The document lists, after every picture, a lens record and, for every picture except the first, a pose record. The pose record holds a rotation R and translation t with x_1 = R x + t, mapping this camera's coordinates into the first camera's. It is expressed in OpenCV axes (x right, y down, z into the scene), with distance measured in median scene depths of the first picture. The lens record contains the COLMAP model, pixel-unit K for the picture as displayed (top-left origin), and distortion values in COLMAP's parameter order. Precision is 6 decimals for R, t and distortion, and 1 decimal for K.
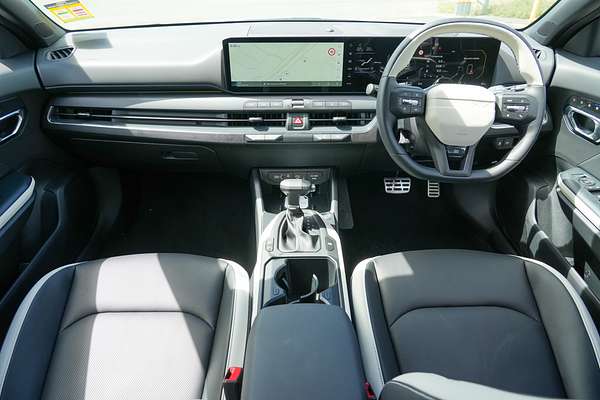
lens RADIAL K [[408.9, 0, 314.2], [0, 408.9, 197.7], [0, 0, 1]] dist [-0.008545, -0.001049]
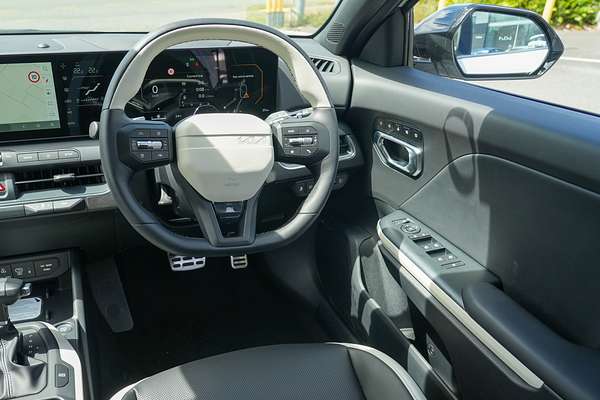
lens RADIAL K [[543.3, 0, 256.9], [0, 543.3, 233.2], [0, 0, 1]] dist [-0.001473, 0.012759]
pose [[0.959214, -0.121326, 0.255322, 0.130784], [0.137326, 0.989470, -0.045733, -0.022392], [-0.247085, 0.078930, 0.965774, 0.094464]]
